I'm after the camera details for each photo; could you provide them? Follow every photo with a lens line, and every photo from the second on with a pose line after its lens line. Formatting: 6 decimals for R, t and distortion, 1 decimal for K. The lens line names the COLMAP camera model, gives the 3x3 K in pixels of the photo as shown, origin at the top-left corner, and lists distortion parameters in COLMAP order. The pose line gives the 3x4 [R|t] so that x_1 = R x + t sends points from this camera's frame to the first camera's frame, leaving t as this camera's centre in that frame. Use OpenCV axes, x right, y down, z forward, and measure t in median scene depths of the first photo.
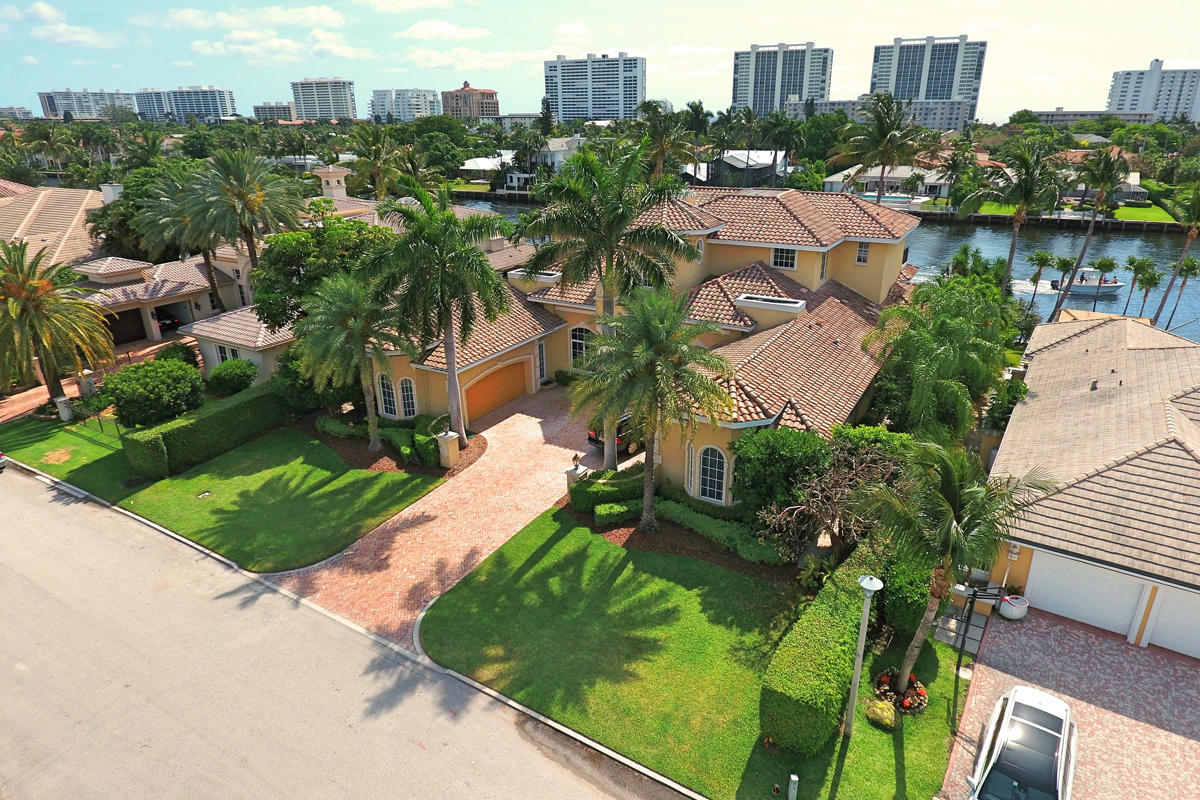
lens RADIAL K [[639.0, 0, 627.1], [0, 639.0, 396.3], [0, 0, 1]] dist [-0.000959, -0.000545]
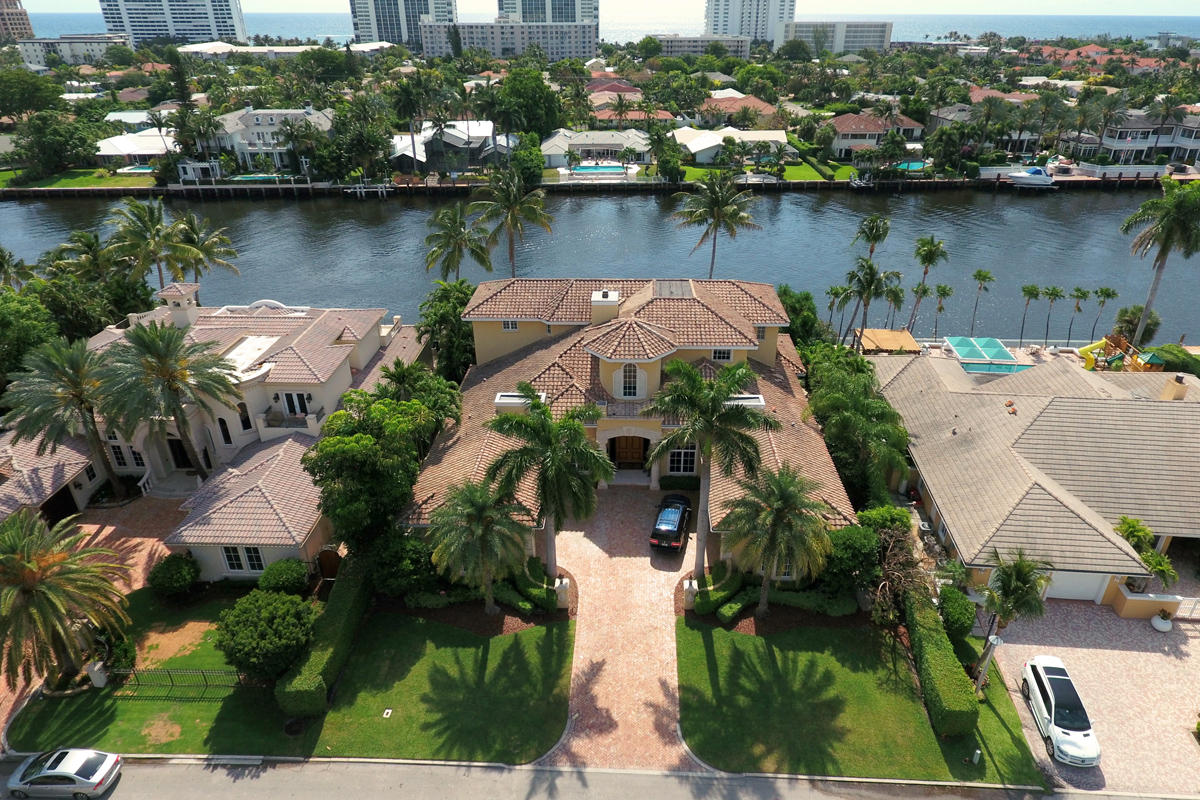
lens RADIAL K [[650.8, 0, 600.0], [0, 650.8, 400.0], [0, 0, 1]] dist [-0.002069, -0.000598]
pose [[0.899366, -0.212963, 0.381820, -0.616241], [0.177962, 0.976039, 0.125211, -0.417431], [-0.399337, -0.044661, 0.915716, -0.123448]]
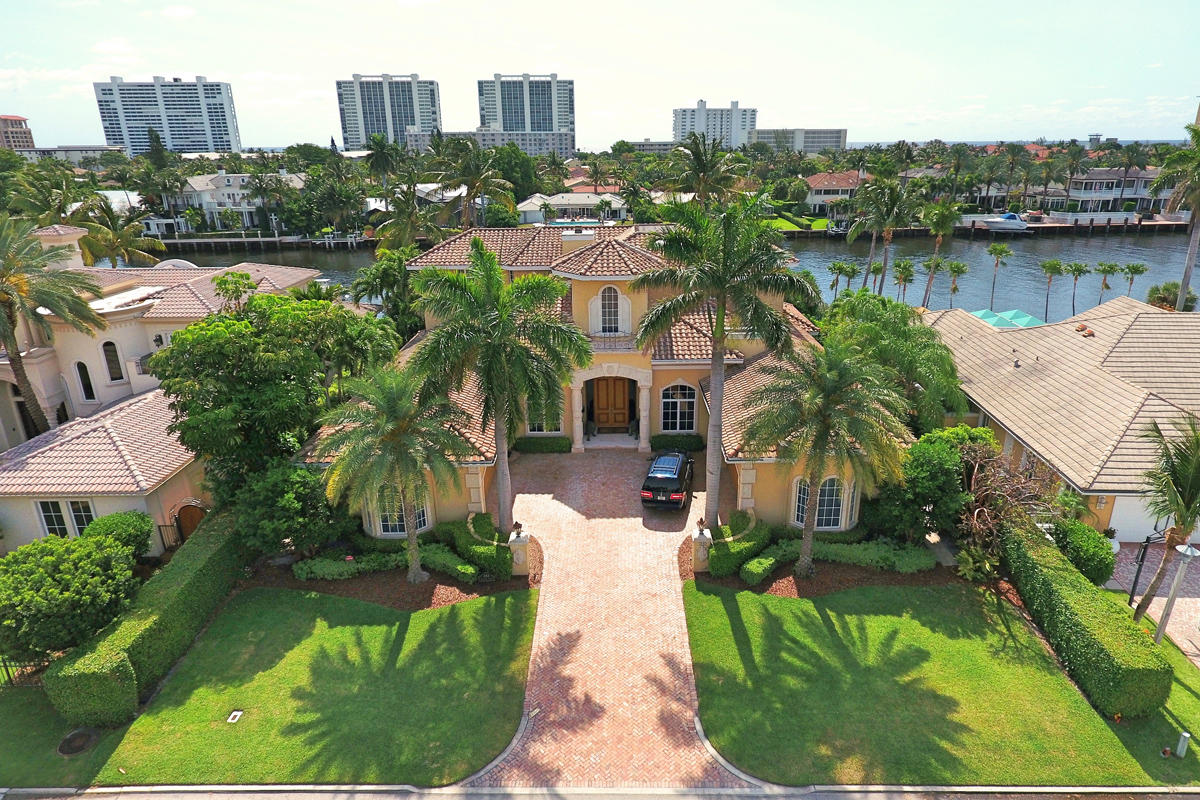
lens RADIAL K [[650.8, 0, 600.0], [0, 650.8, 400.0], [0, 0, 1]] dist [-0.002069, -0.000598]
pose [[0.883816, -0.173151, 0.434612, -0.534945], [0.191322, 0.981525, 0.001976, -0.098383], [-0.426925, 0.081404, 0.900616, 0.175011]]
